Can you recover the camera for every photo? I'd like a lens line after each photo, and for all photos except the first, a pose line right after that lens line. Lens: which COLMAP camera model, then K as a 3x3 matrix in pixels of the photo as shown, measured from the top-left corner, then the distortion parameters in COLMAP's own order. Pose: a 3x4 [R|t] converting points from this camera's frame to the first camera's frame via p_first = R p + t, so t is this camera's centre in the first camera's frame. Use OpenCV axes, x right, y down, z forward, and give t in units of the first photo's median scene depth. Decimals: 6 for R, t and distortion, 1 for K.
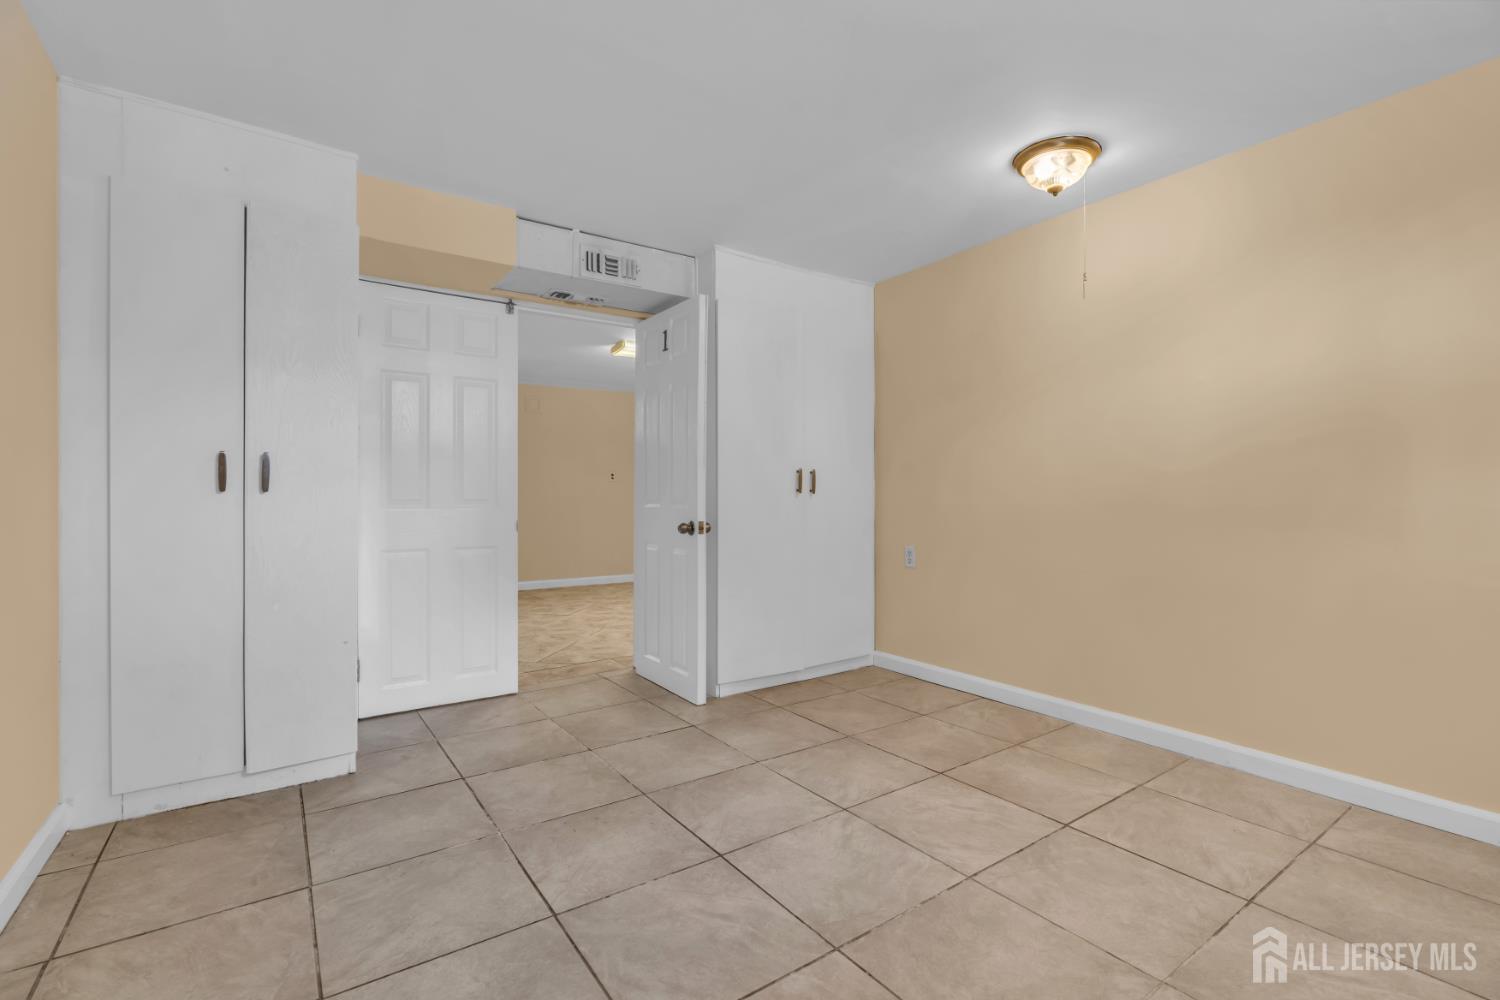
lens RADIAL K [[679.8, 0, 759.9], [0, 679.8, 501.7], [0, 0, 1]] dist [-0.008215, 0.003167]
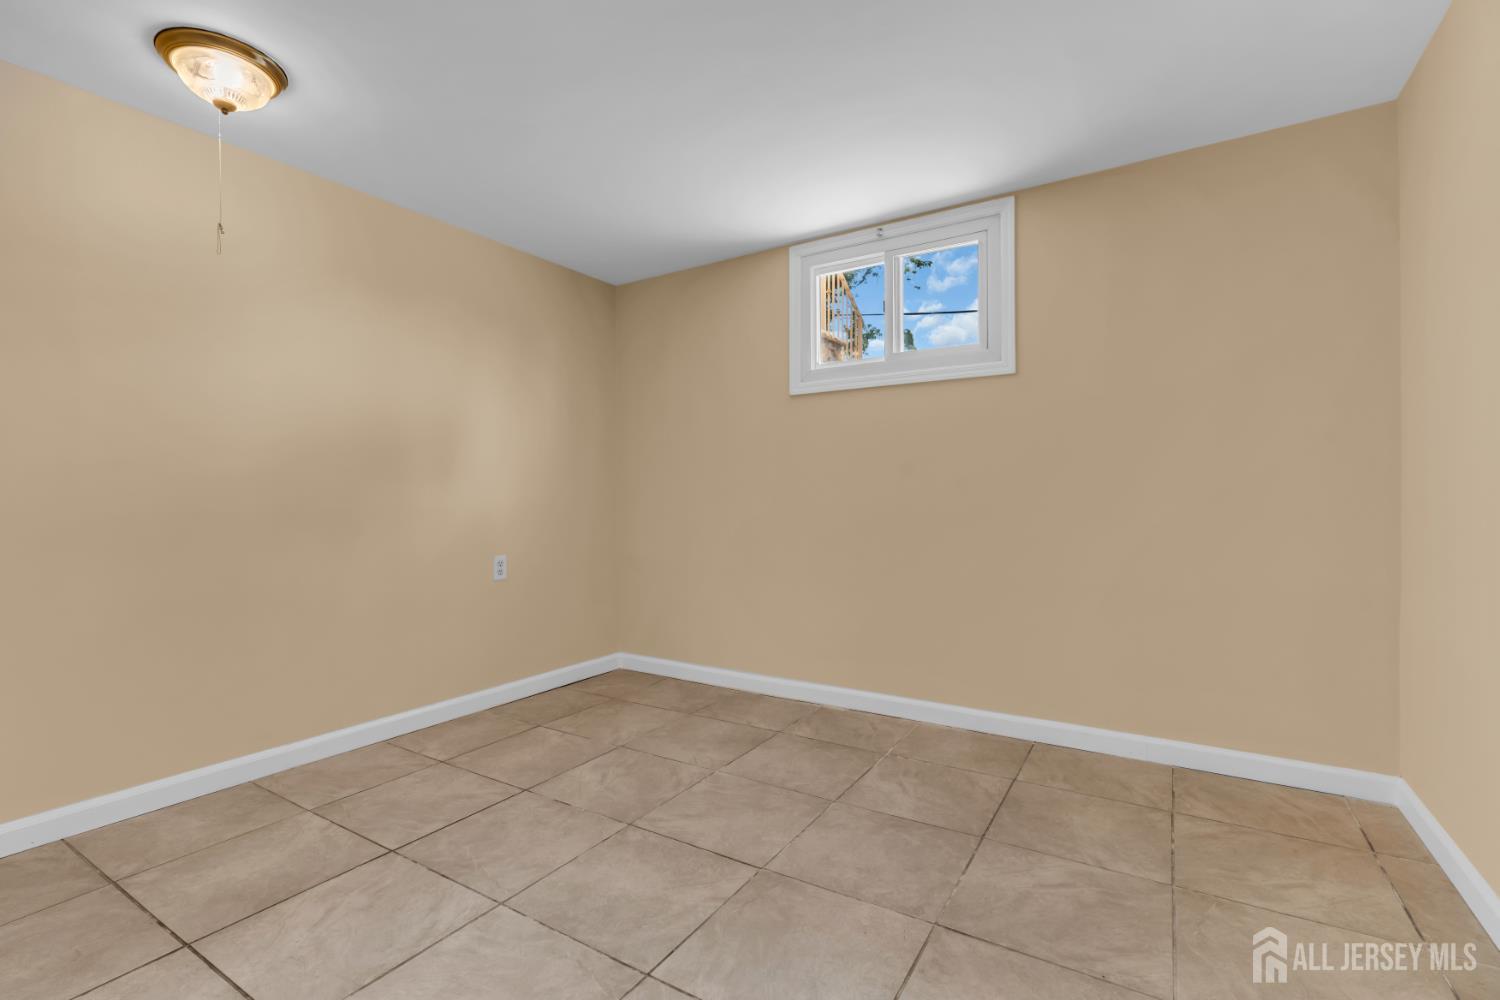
lens RADIAL K [[679.8, 0, 757.4], [0, 679.8, 496.0], [0, 0, 1]] dist [-0.008215, 0.003167]
pose [[-0.387287, 0.000576, 0.921959, -0.607568], [0.015132, 0.999869, 0.005731, -0.008832], [-0.921835, 0.016170, -0.387245, 0.898785]]
